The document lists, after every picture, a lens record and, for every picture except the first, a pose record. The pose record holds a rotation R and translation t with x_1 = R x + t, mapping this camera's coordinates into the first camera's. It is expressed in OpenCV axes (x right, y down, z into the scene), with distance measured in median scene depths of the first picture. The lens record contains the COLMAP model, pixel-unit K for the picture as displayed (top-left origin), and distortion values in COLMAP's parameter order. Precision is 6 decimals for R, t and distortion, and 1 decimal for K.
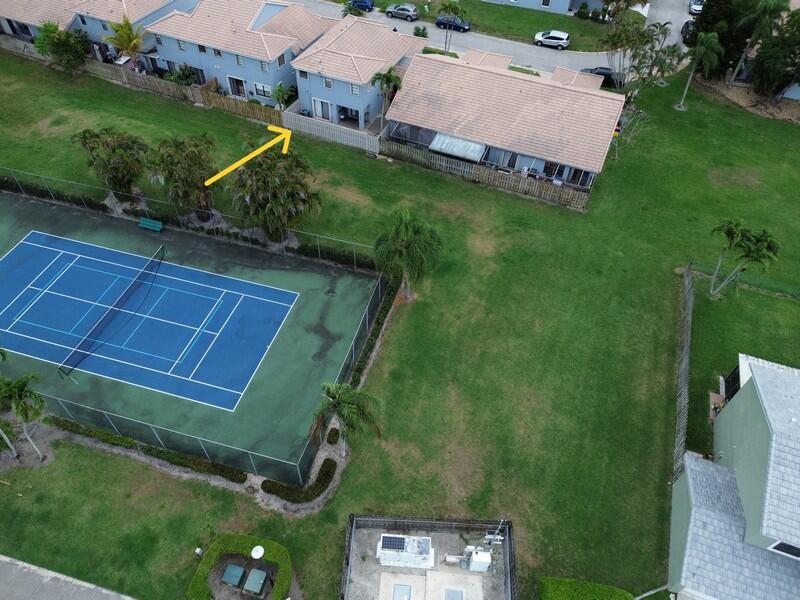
lens RADIAL K [[564.3, 0, 401.1], [0, 564.3, 301.6], [0, 0, 1]] dist [0.062328, -0.057251]
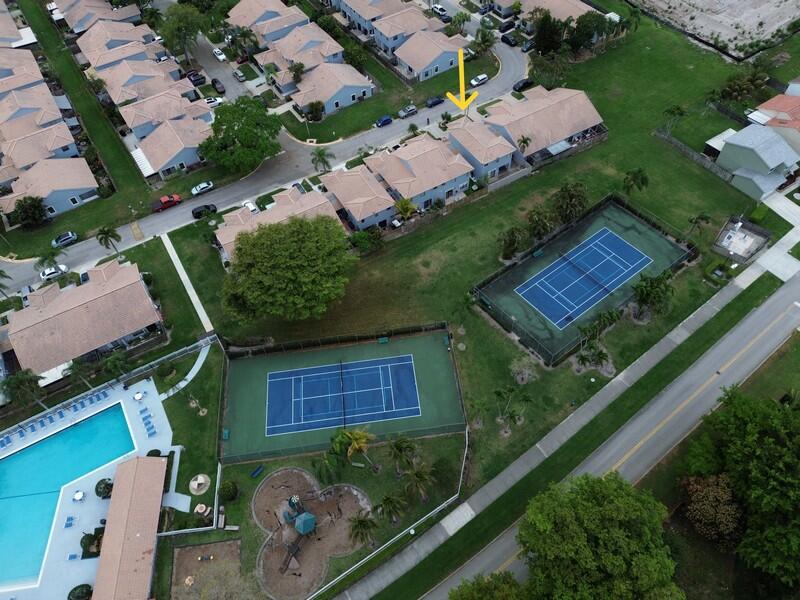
lens RADIAL K [[564.3, 0, 401.1], [0, 564.3, 301.6], [0, 0, 1]] dist [0.062328, -0.057251]
pose [[0.592876, -0.681109, 0.429638, -1.608153], [0.640375, 0.722247, 0.261304, -0.803547], [-0.488281, 0.120208, 0.864368, -0.533931]]
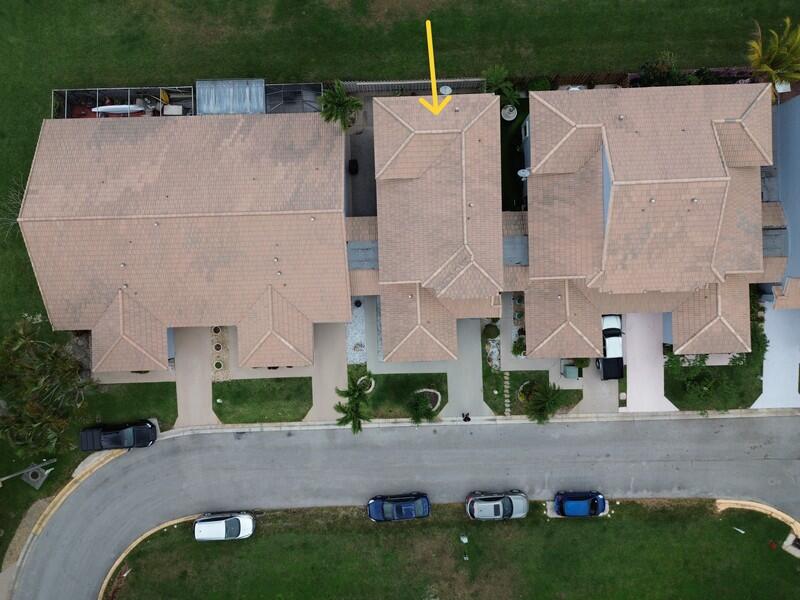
lens RADIAL K [[564.3, 0, 401.1], [0, 564.3, 301.6], [0, 0, 1]] dist [0.062328, -0.057251]
pose [[-0.907729, 0.418934, -0.022854, 0.024128], [-0.329729, -0.678638, 0.656299, -1.020110], [0.259437, 0.603278, 0.754154, 0.645927]]
